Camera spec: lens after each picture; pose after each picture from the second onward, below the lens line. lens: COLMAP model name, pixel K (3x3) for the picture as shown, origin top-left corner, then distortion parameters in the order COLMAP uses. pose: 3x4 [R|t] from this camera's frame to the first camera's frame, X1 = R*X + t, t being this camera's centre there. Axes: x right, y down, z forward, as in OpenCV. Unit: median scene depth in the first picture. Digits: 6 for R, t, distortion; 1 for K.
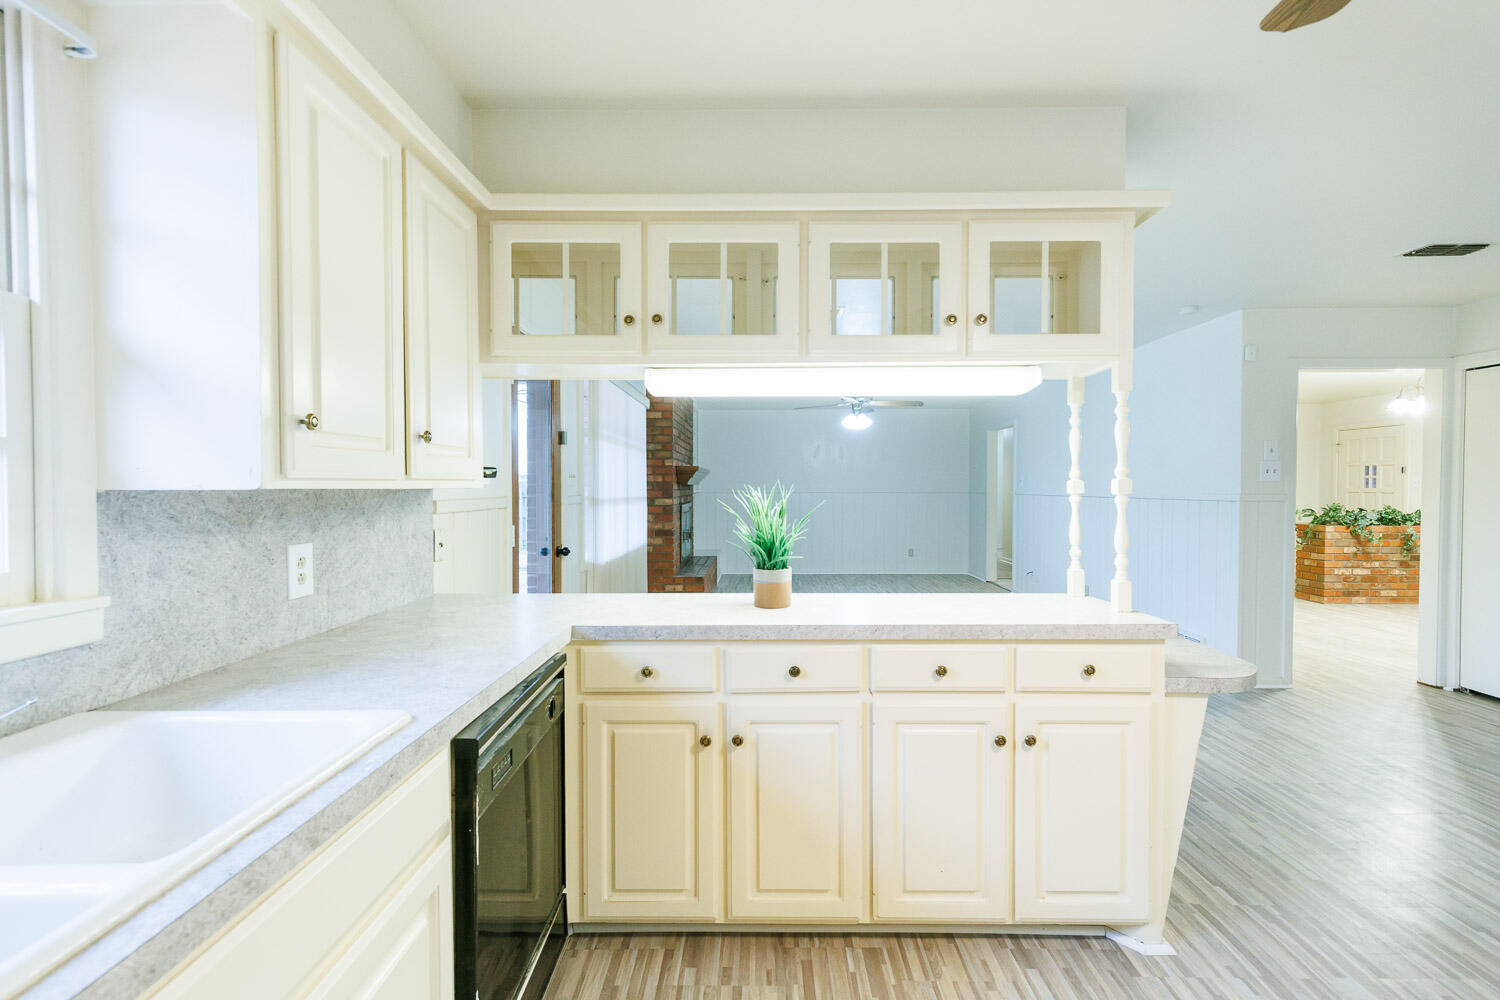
lens RADIAL K [[674.7, 0, 755.9], [0, 674.7, 499.8], [0, 0, 1]] dist [0.010210, -0.001638]
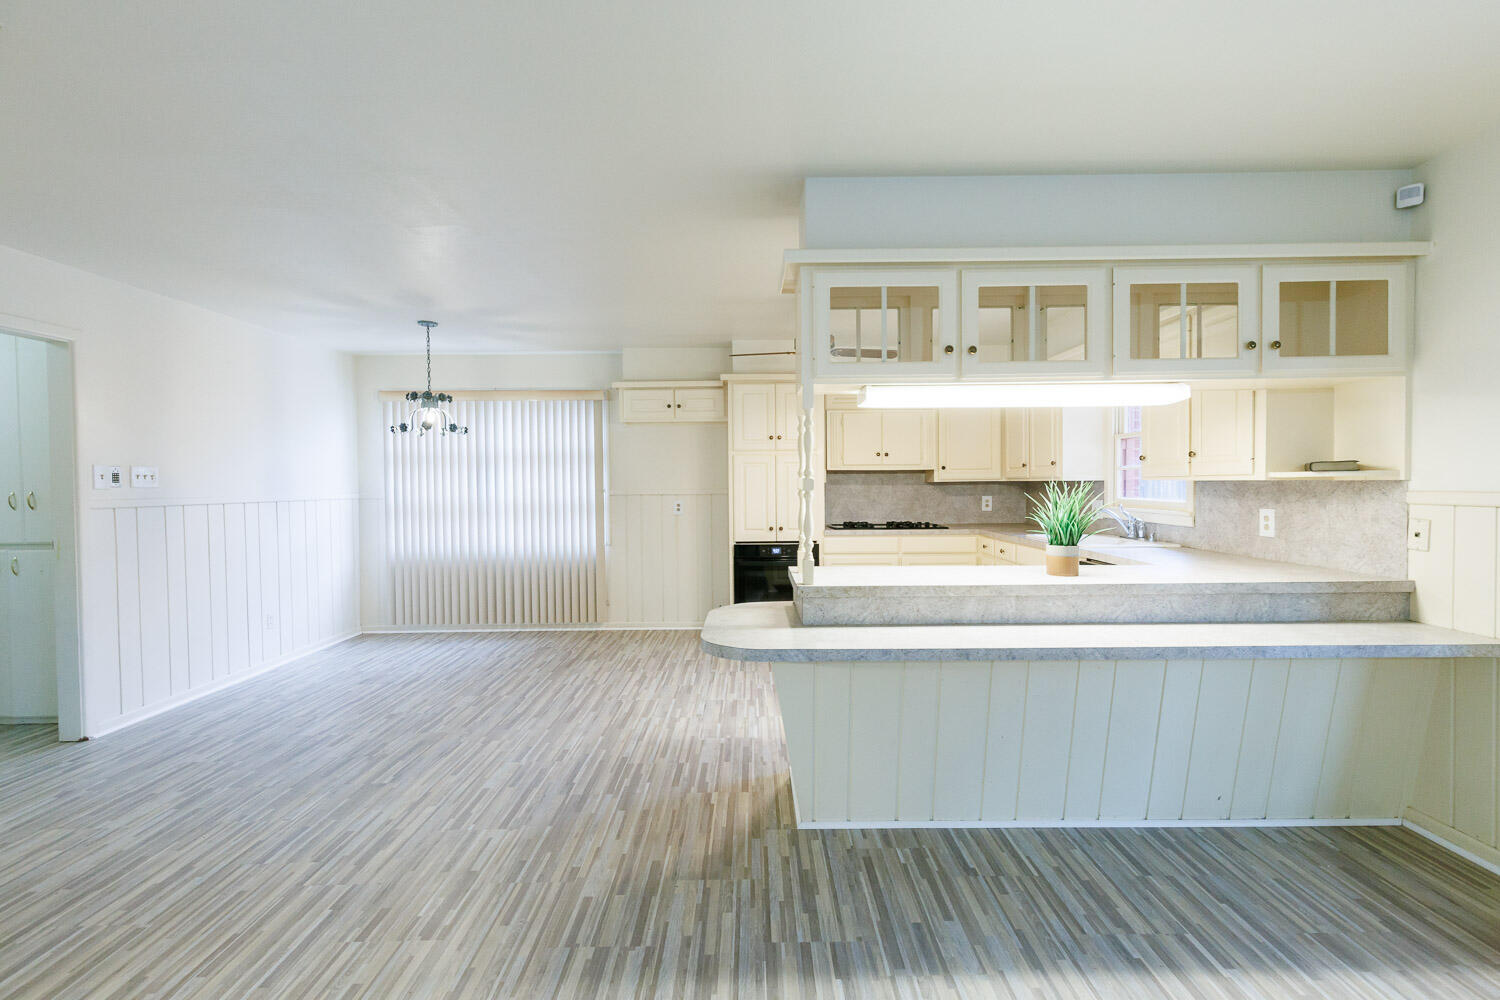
lens RADIAL K [[674.7, 0, 755.4], [0, 674.7, 494.6], [0, 0, 1]] dist [0.010210, -0.001638]
pose [[-0.999846, 0.009391, -0.014848, 0.635912], [0.008801, 0.999187, 0.039334, -0.050010], [0.015205, 0.039197, -0.999116, 2.312654]]
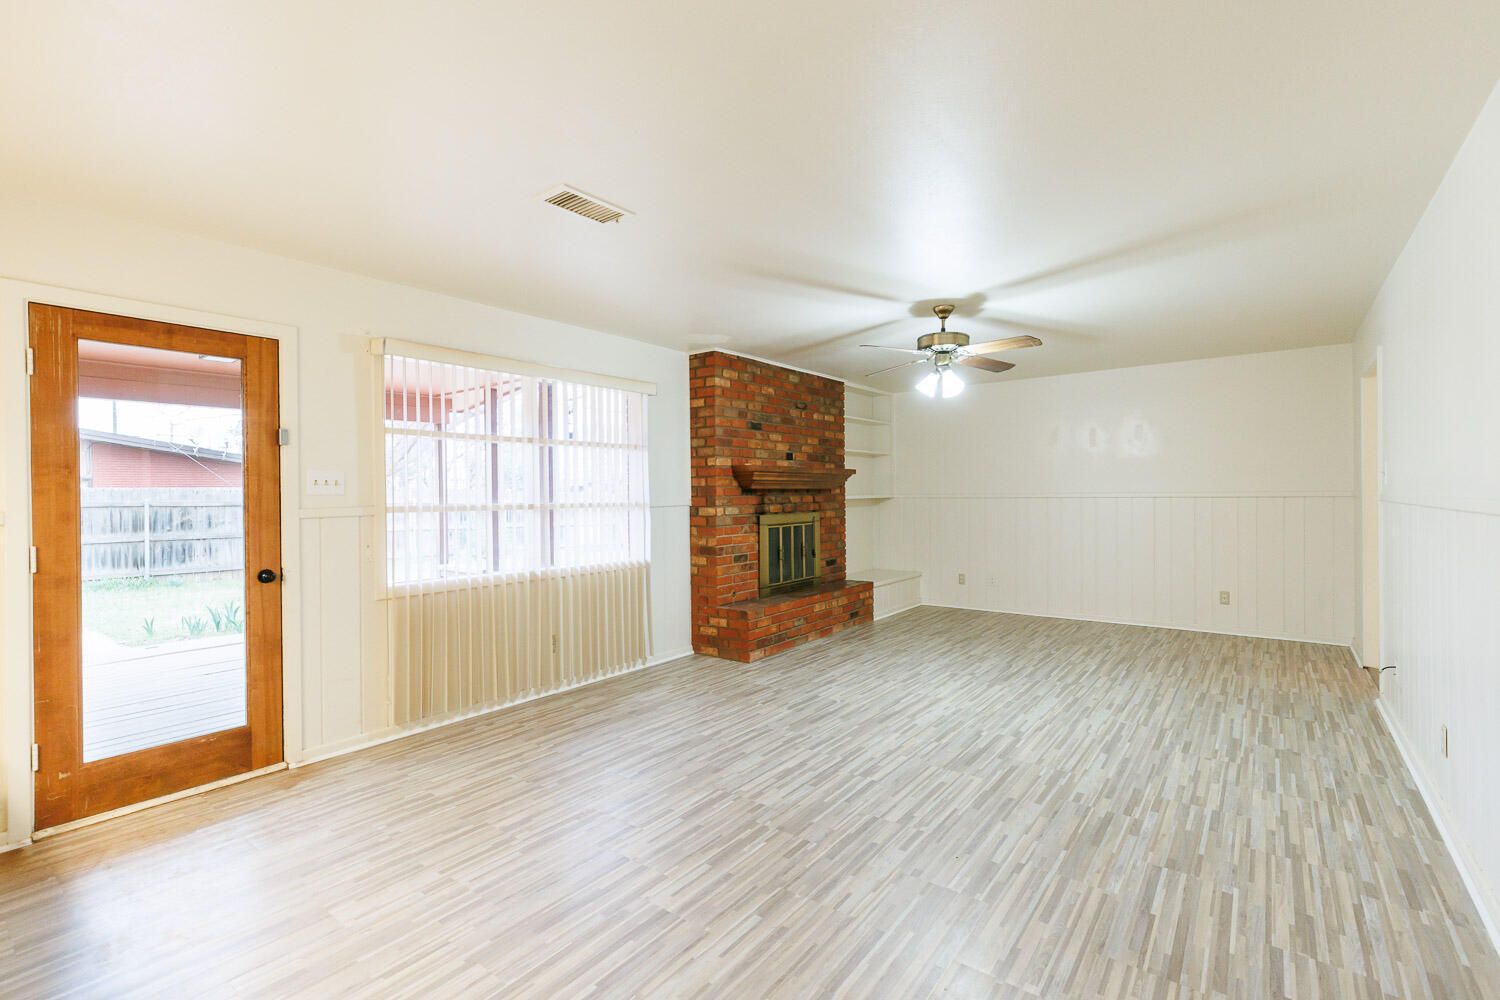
lens RADIAL K [[674.7, 0, 747.6], [0, 674.7, 494.3], [0, 0, 1]] dist [0.010210, -0.001638]
pose [[0.794806, -0.006311, -0.606831, 1.230142], [-0.001636, 0.999920, -0.012541, -0.023408], [0.606862, 0.010961, 0.794732, 1.288820]]
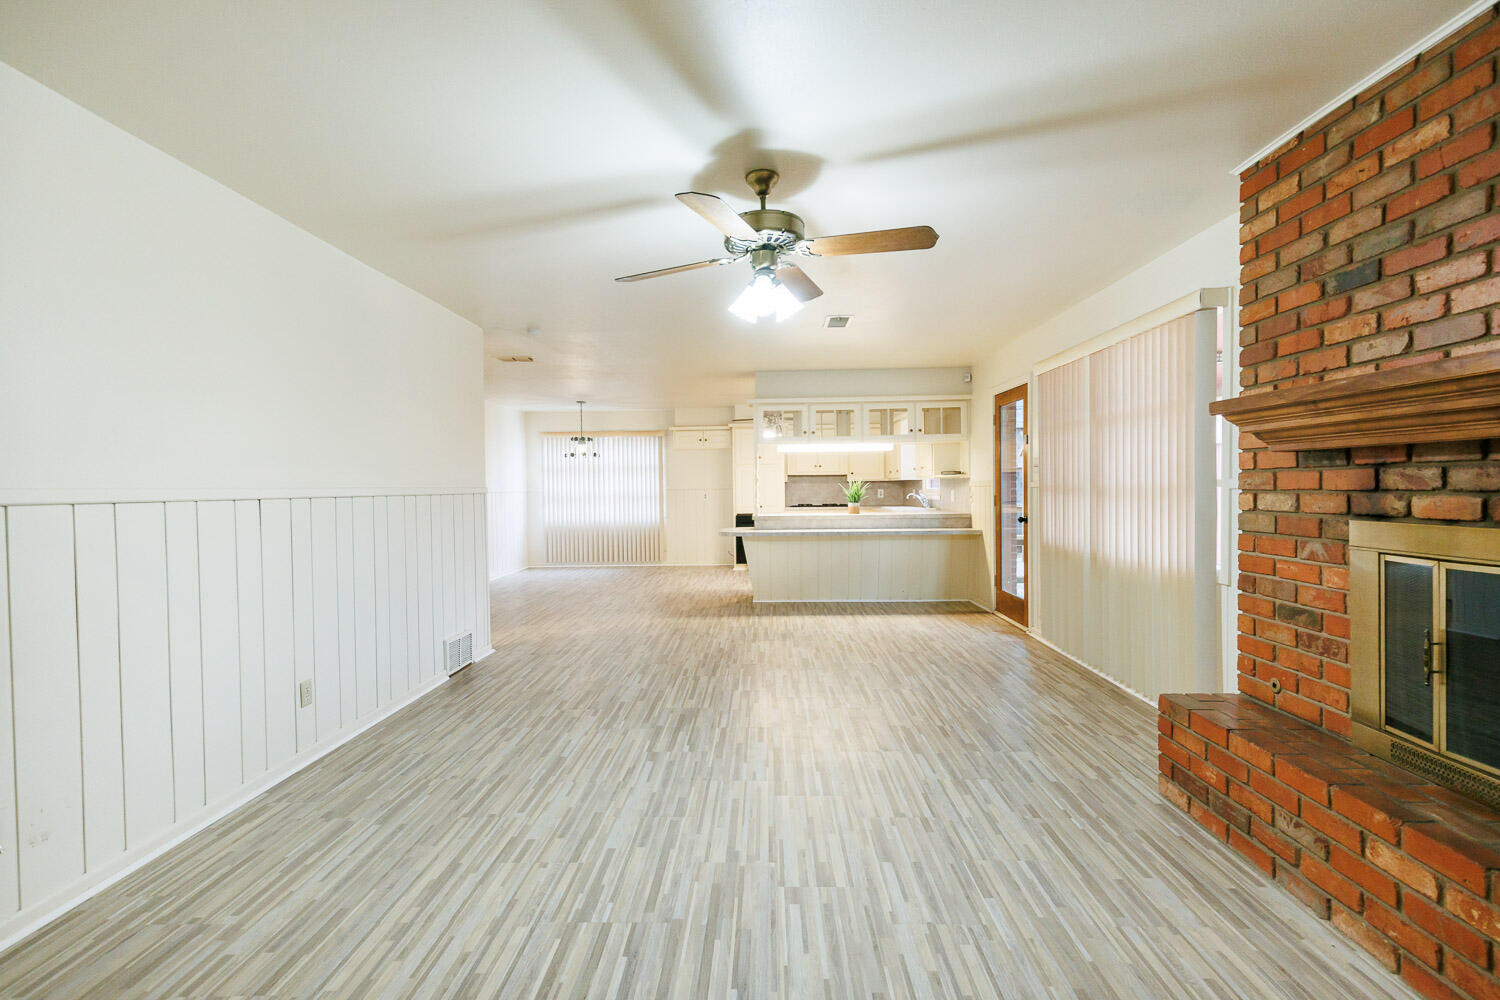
lens RADIAL K [[674.7, 0, 762.5], [0, 674.7, 501.0], [0, 0, 1]] dist [0.010210, -0.001638]
pose [[-0.999907, 0.013570, 0.001062, 0.490219], [0.013602, 0.999039, 0.041657, -0.055906], [-0.000496, 0.041668, -0.999131, 4.484967]]
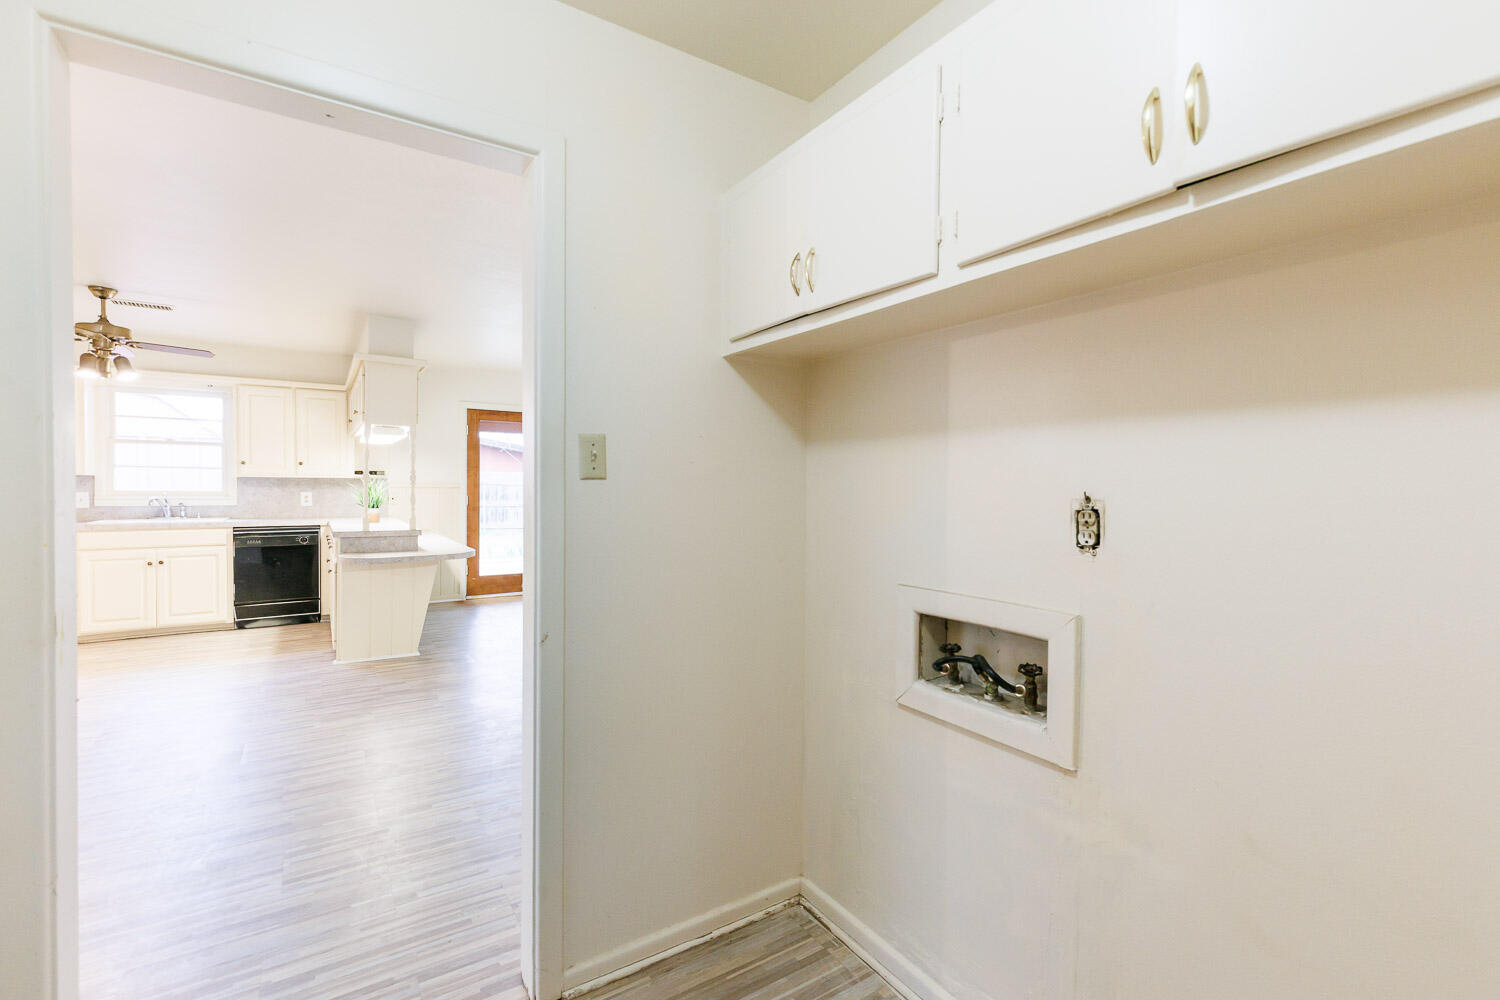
lens RADIAL K [[674.7, 0, 753.3], [0, 674.7, 495.6], [0, 0, 1]] dist [0.010210, -0.001638]
pose [[0.551259, 0.023973, -0.833990, 3.136596], [-0.028360, 0.999548, 0.009986, -0.019570], [0.833852, 0.018147, 0.551689, 0.799055]]
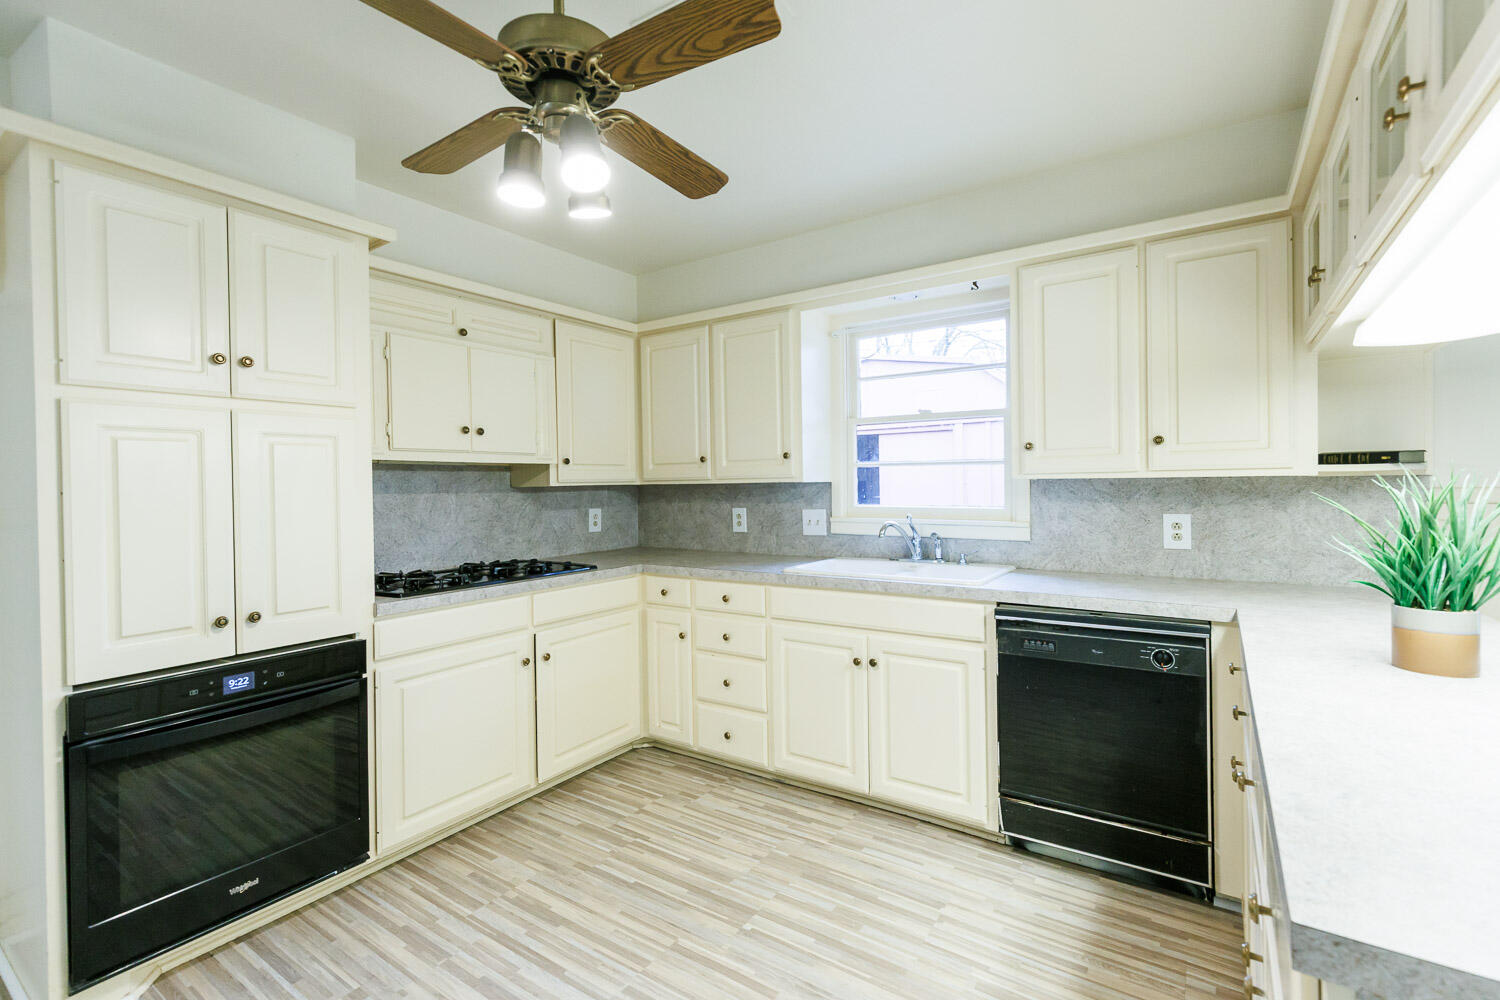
lens RADIAL K [[674.7, 0, 756.9], [0, 674.7, 487.3], [0, 0, 1]] dist [0.010210, -0.001638]
pose [[-0.554627, 0.013593, -0.831988, 0.884337], [-0.003066, 0.999826, 0.018379, -0.015051], [0.832093, 0.012745, -0.554489, 0.849546]]
